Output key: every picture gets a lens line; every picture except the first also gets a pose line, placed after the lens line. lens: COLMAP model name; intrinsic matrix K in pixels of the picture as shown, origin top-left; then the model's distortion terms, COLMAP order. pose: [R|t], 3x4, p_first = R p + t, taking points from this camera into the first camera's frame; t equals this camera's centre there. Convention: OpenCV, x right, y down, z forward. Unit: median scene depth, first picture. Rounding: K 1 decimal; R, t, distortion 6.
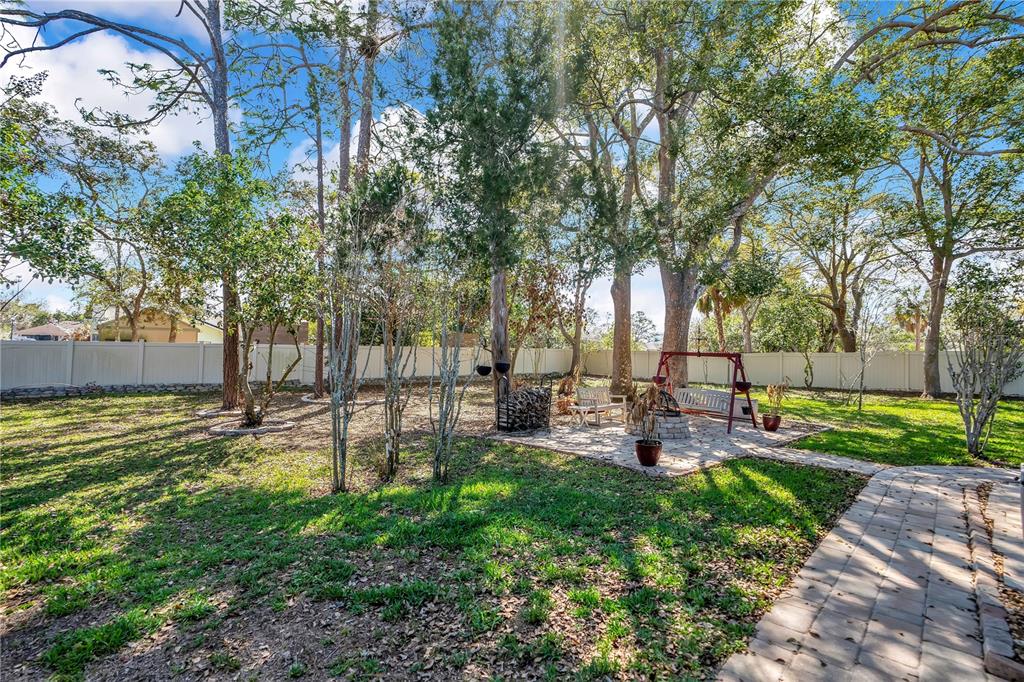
lens RADIAL K [[482.1, 0, 510.5], [0, 482.1, 339.1], [0, 0, 1]] dist [-0.074717, 0.031176]
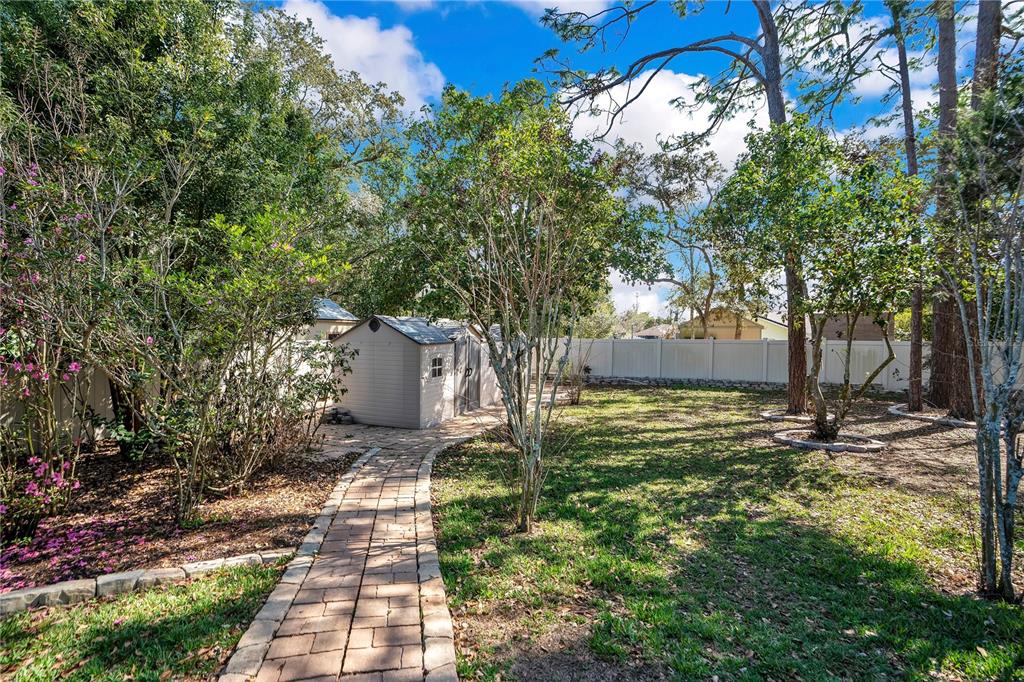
lens RADIAL K [[482.1, 0, 510.5], [0, 482.1, 339.1], [0, 0, 1]] dist [-0.074717, 0.031176]
pose [[0.473510, -0.010834, -0.880722, -0.084455], [0.015539, 0.999871, -0.003945, 0.004526], [0.880651, -0.011818, 0.473618, 0.131422]]
